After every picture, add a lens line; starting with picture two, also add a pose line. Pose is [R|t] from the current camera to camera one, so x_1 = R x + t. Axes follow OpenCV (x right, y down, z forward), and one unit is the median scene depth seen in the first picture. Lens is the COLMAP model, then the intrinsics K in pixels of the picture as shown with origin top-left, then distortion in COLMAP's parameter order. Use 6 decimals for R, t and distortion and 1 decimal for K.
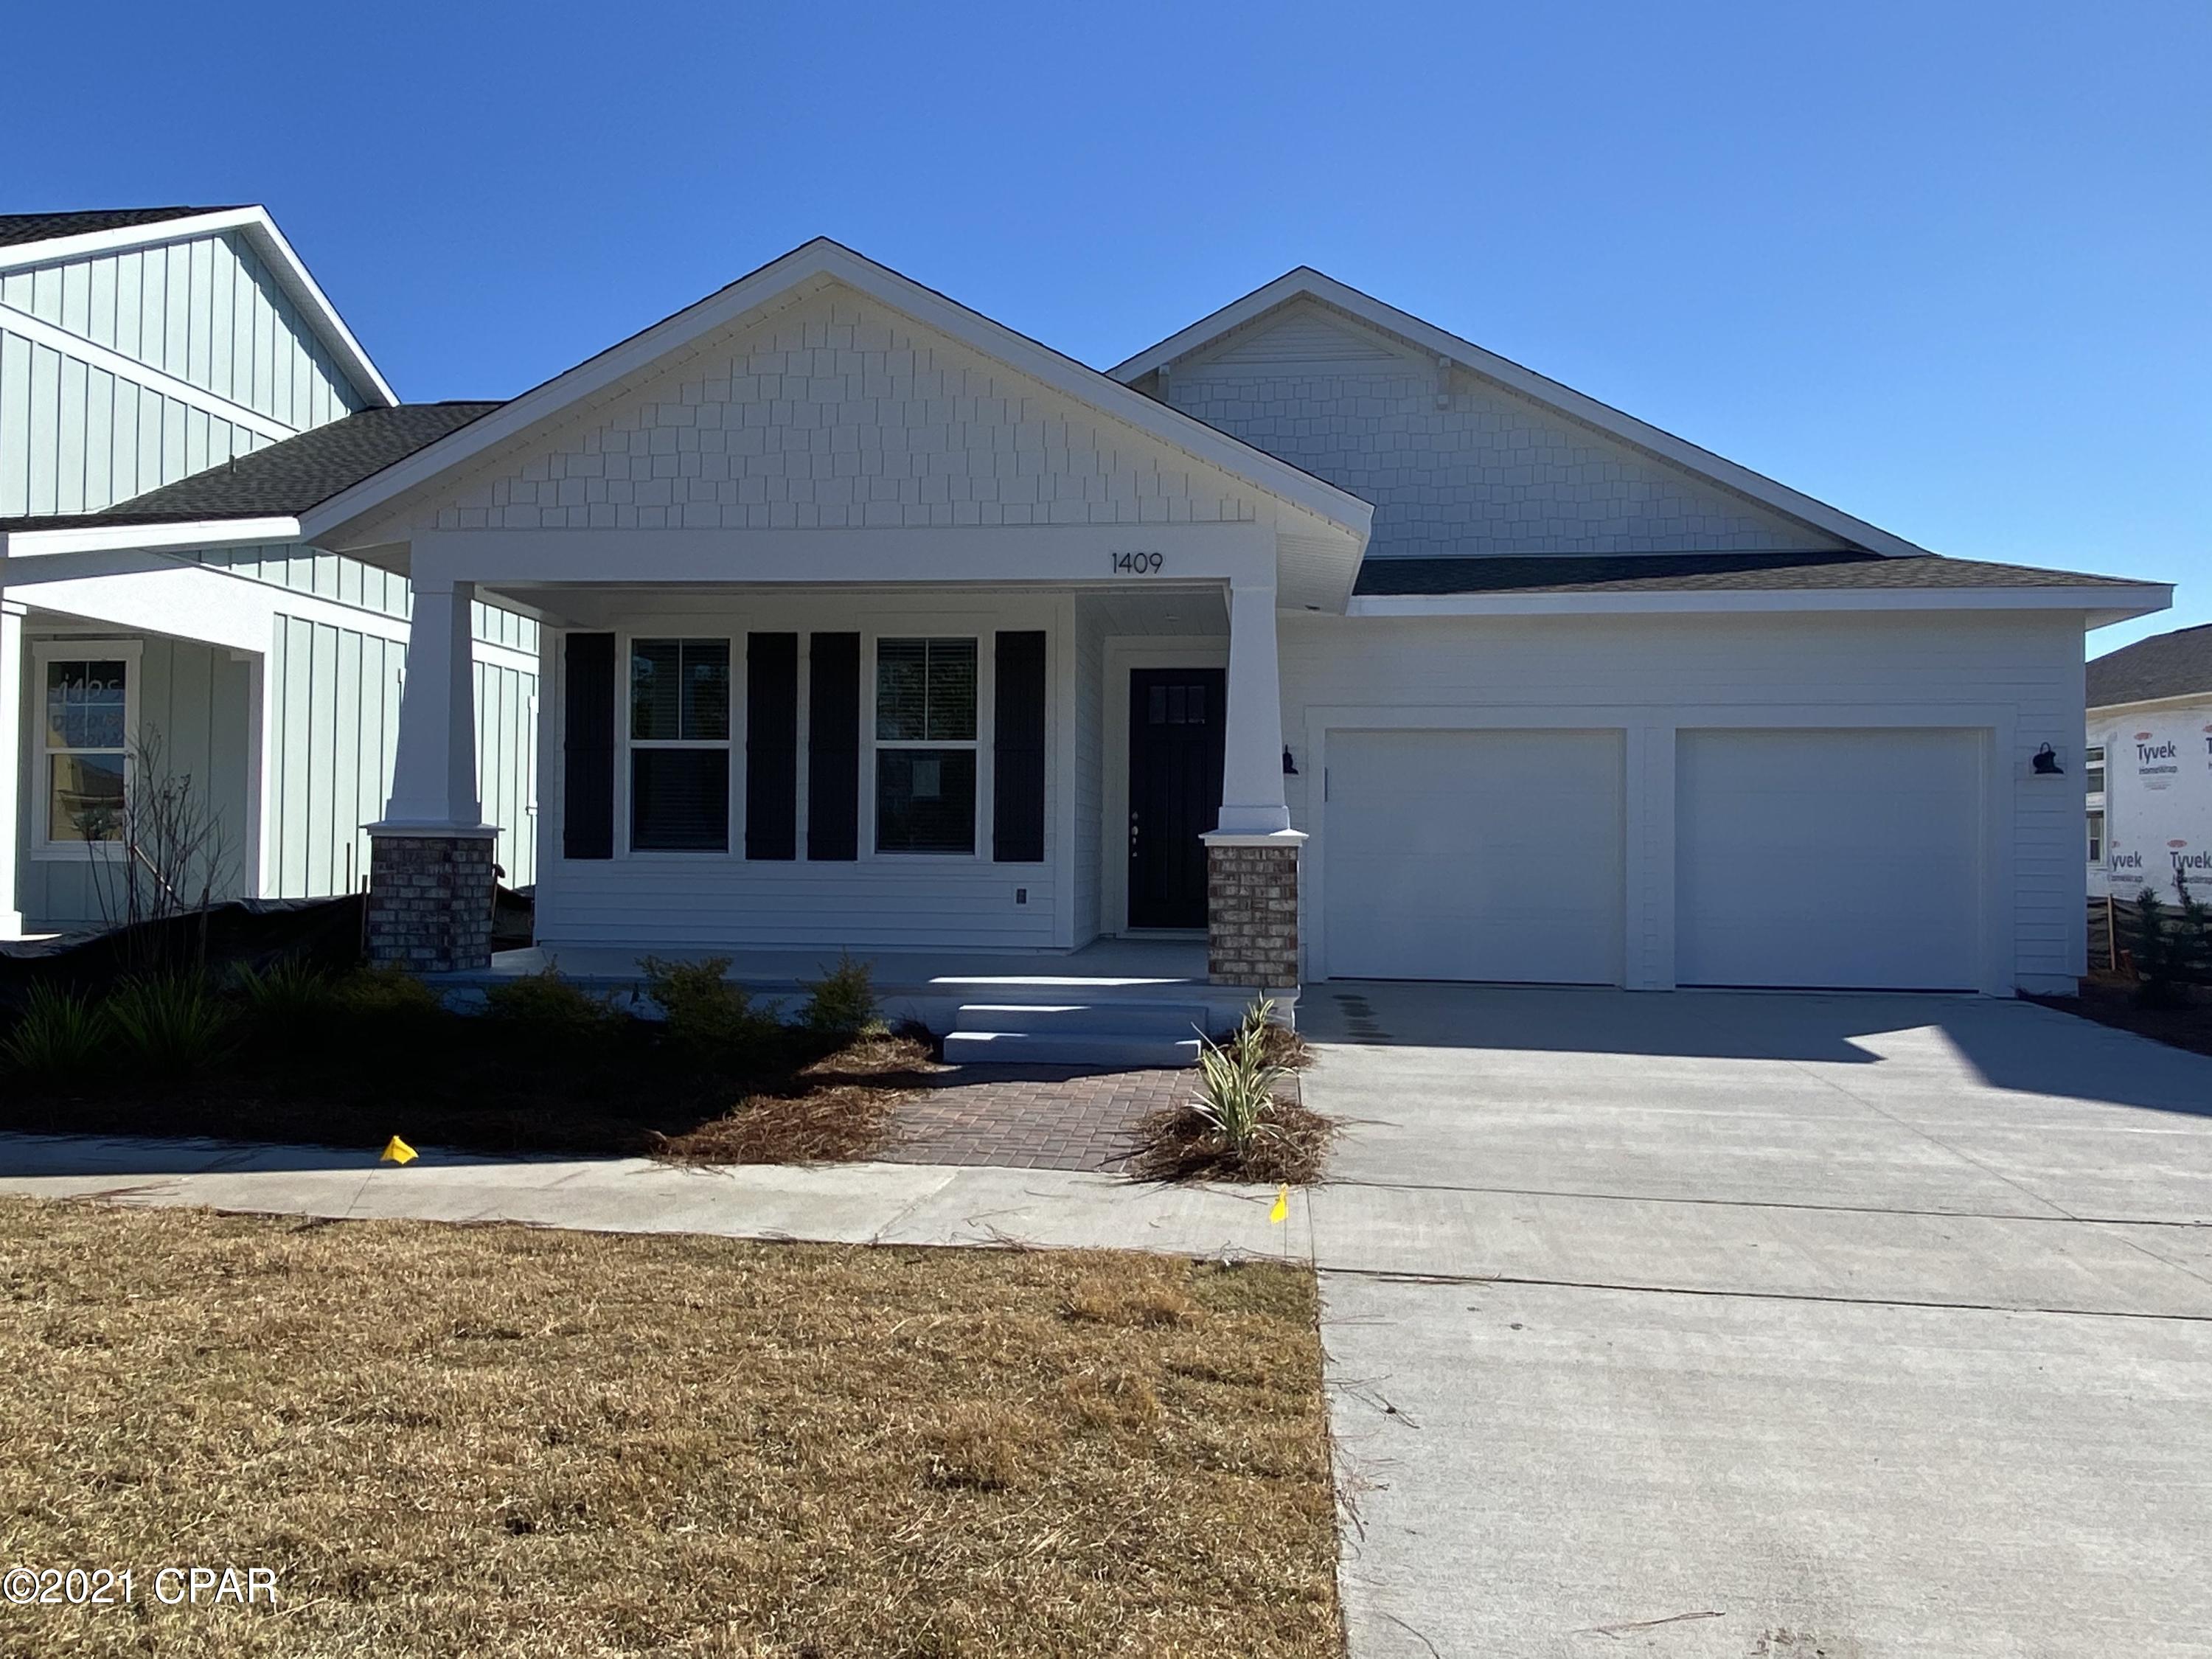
lens RADIAL K [[1605.6, 0, 1102.8], [0, 1605.6, 823.5], [0, 0, 1]] dist [0.063394, -0.002249]
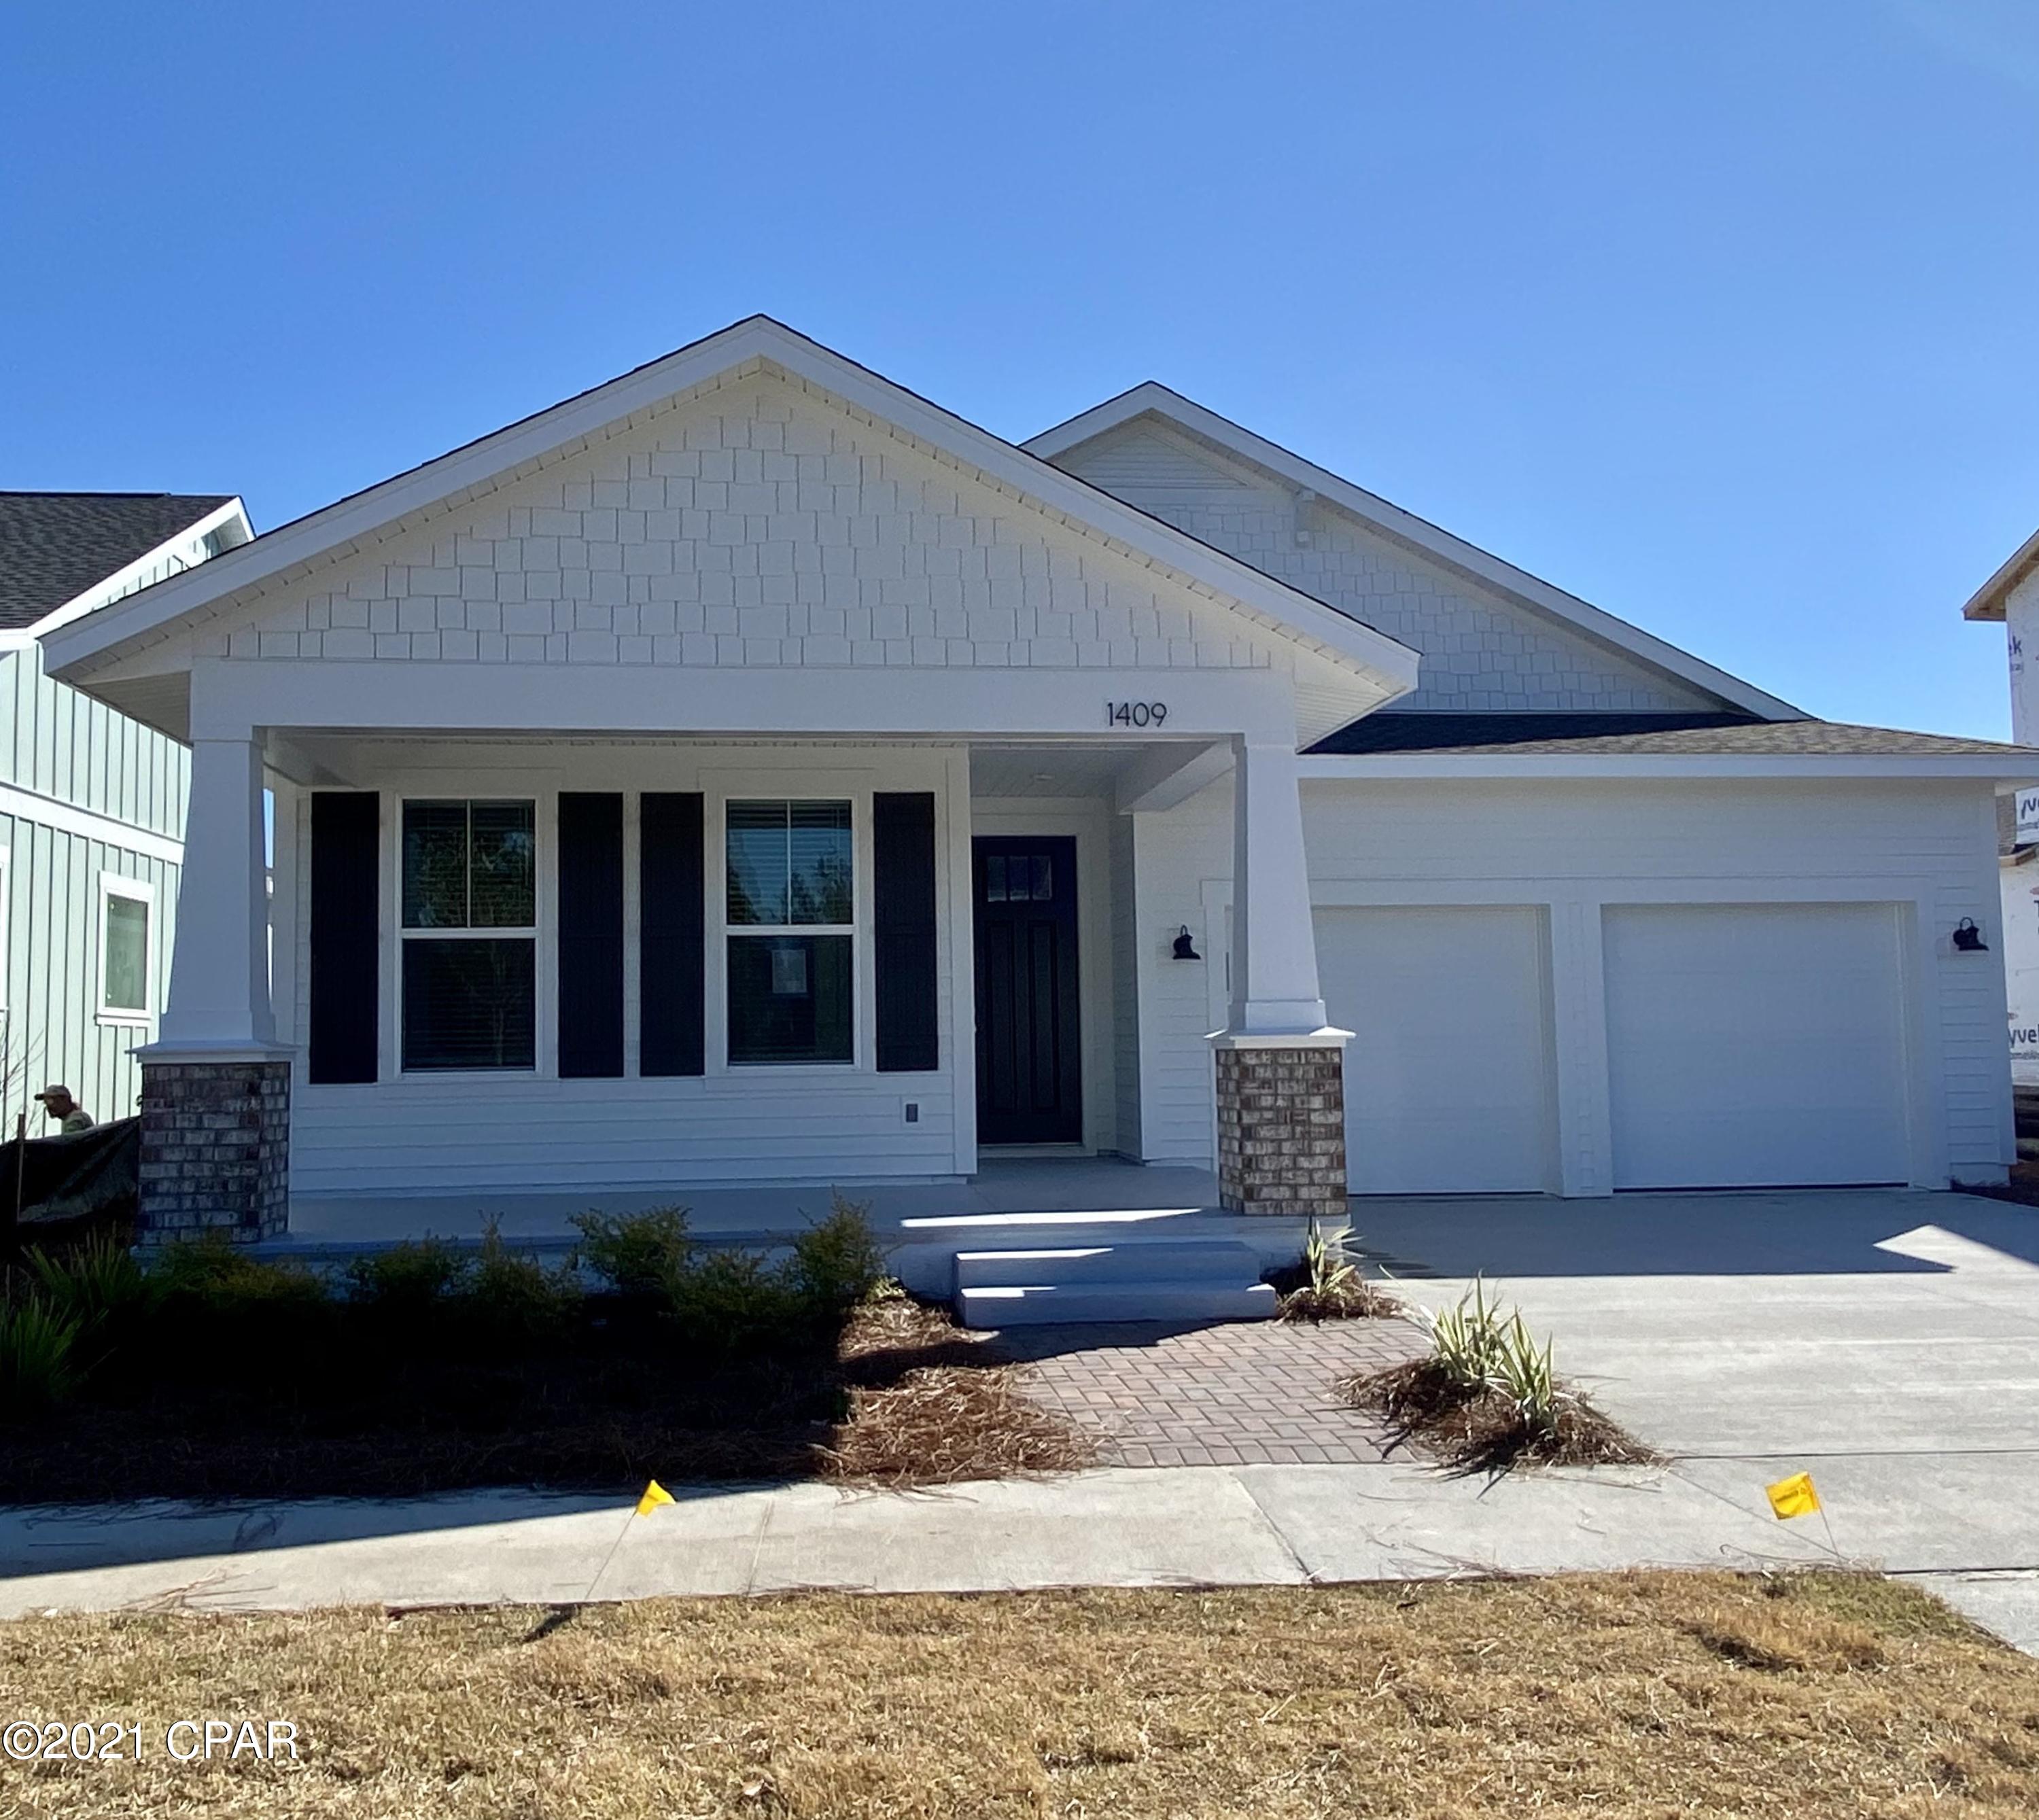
lens RADIAL K [[1853.5, 0, 1018.6], [0, 1853.5, 907.8], [0, 0, 1]] dist [0.064311, 0.000000]
pose [[0.976393, -0.007633, 0.215865, -0.238269], [0.019578, 0.998389, -0.053250, -0.009616], [-0.215111, 0.056219, 0.974970, 0.066244]]
